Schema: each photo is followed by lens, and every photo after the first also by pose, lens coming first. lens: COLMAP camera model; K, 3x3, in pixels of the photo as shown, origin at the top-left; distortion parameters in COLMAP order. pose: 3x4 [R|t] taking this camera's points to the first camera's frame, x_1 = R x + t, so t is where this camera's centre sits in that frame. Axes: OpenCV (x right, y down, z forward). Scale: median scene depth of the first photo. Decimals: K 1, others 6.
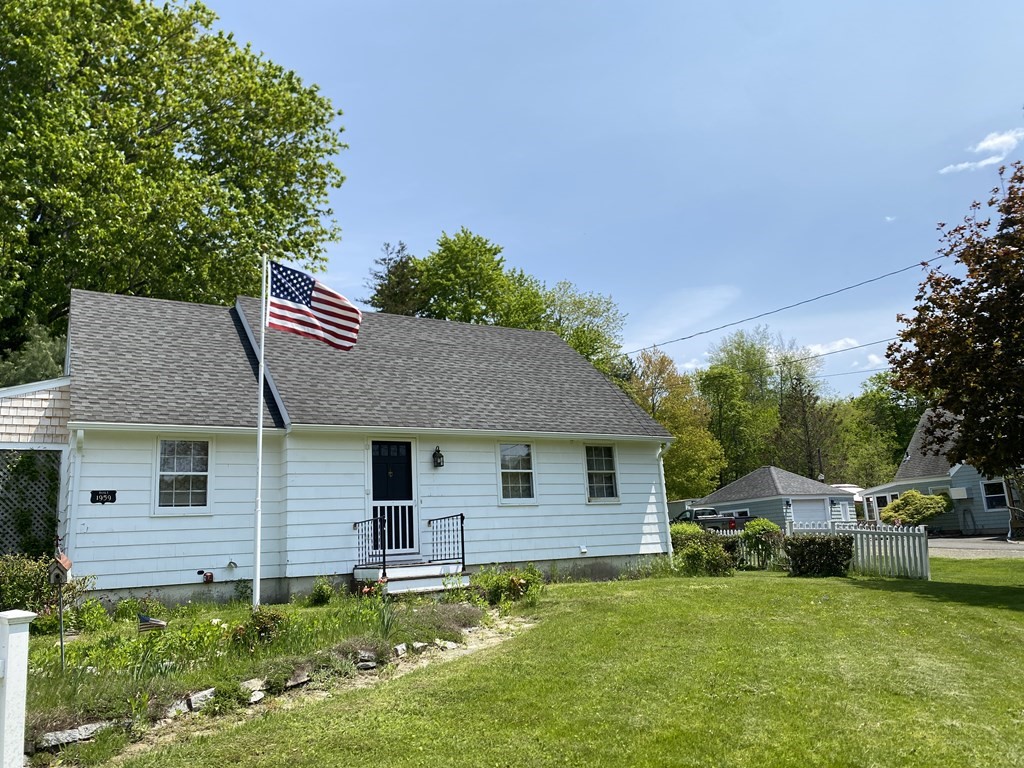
lens RADIAL K [[785.8, 0, 519.8], [0, 785.8, 380.3], [0, 0, 1]] dist [0.091548, -0.125045]
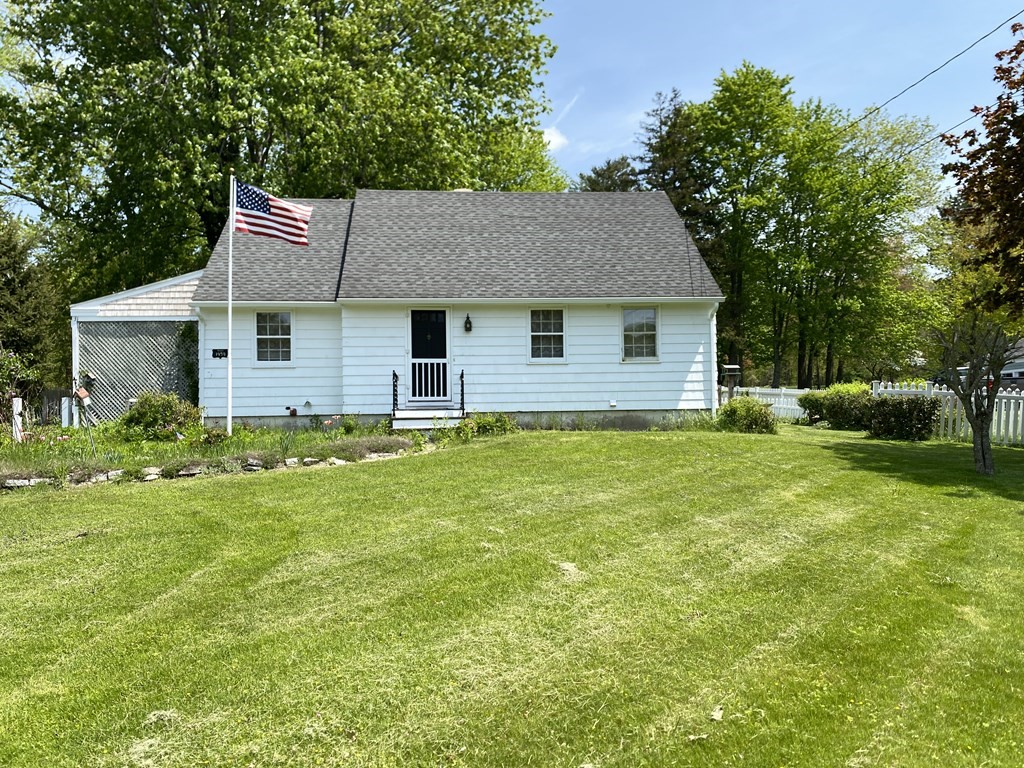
lens RADIAL K [[789.5, 0, 509.1], [0, 789.5, 404.9], [0, 0, 1]] dist [0.098918, -0.191585]
pose [[0.898157, 0.031359, -0.438554, 0.424917], [0.061104, 0.978871, 0.195136, -0.008195], [0.435407, -0.202061, 0.877264, -0.034058]]
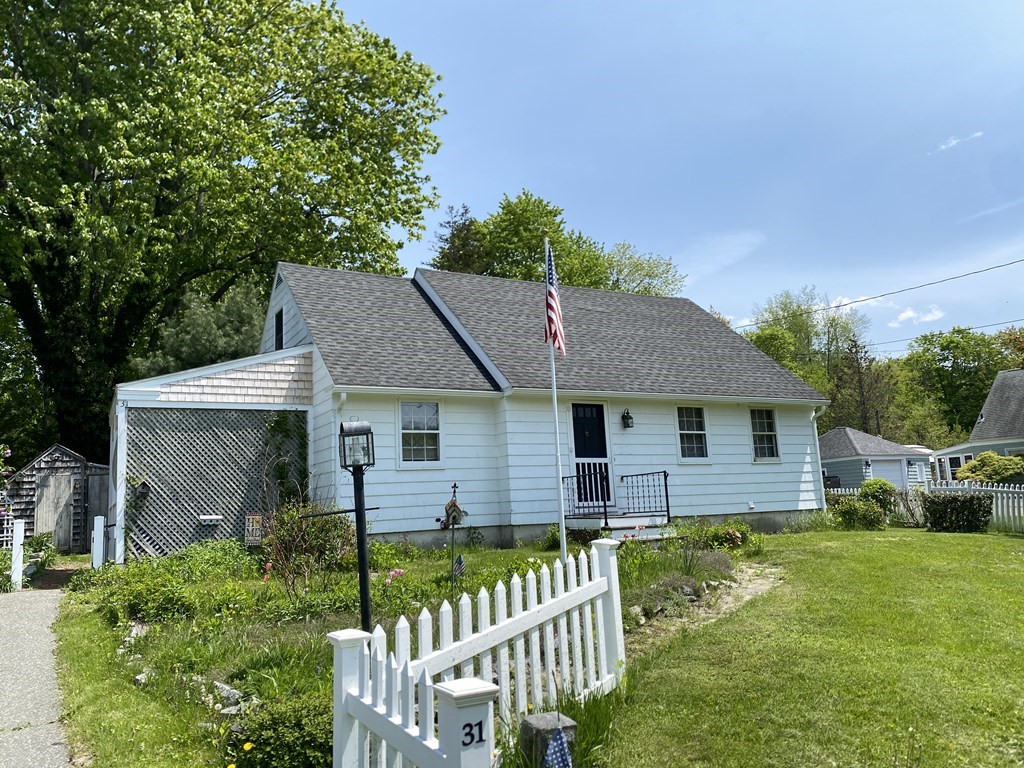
lens RADIAL K [[785.8, 0, 519.8], [0, 785.8, 380.3], [0, 0, 1]] dist [0.091548, -0.125045]
pose [[0.999542, 0.002964, -0.030127, -0.196238], [-0.001430, 0.998708, 0.050794, -0.008676], [0.030239, -0.050728, 0.998255, -0.072311]]
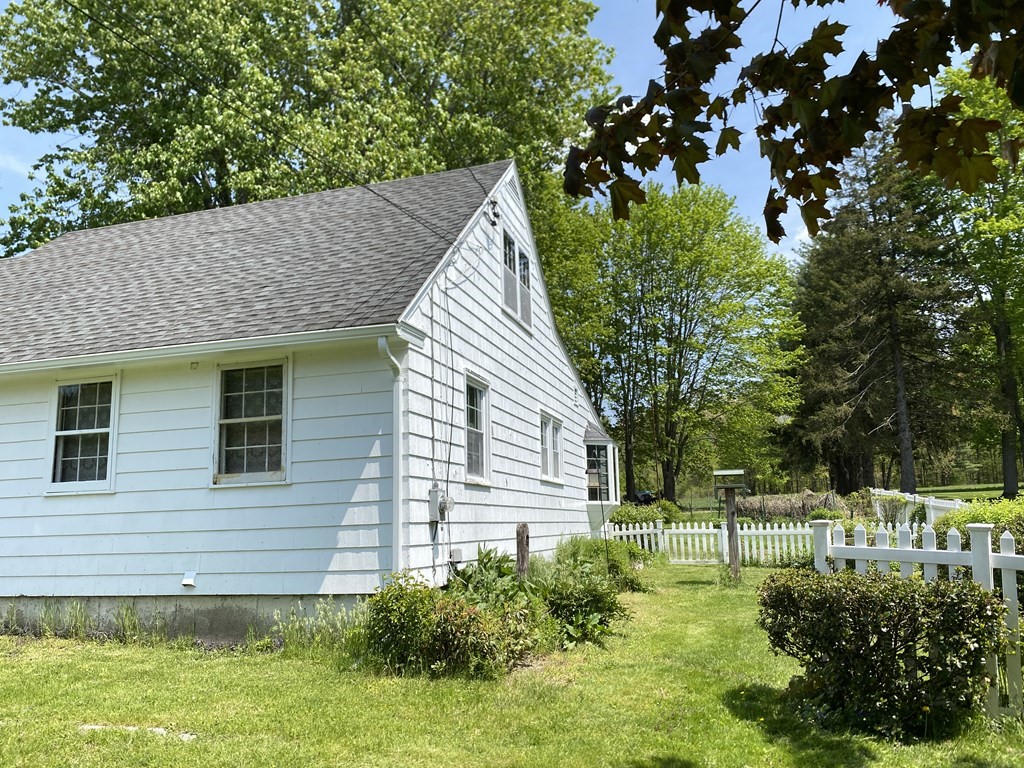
lens RADIAL K [[785.8, 0, 519.8], [0, 785.8, 380.3], [0, 0, 1]] dist [0.091548, -0.125045]
pose [[0.658910, -0.083577, -0.747564, 0.587307], [0.157018, 0.987198, 0.028029, 0.106870], [0.735651, -0.135850, 0.663598, 0.818246]]
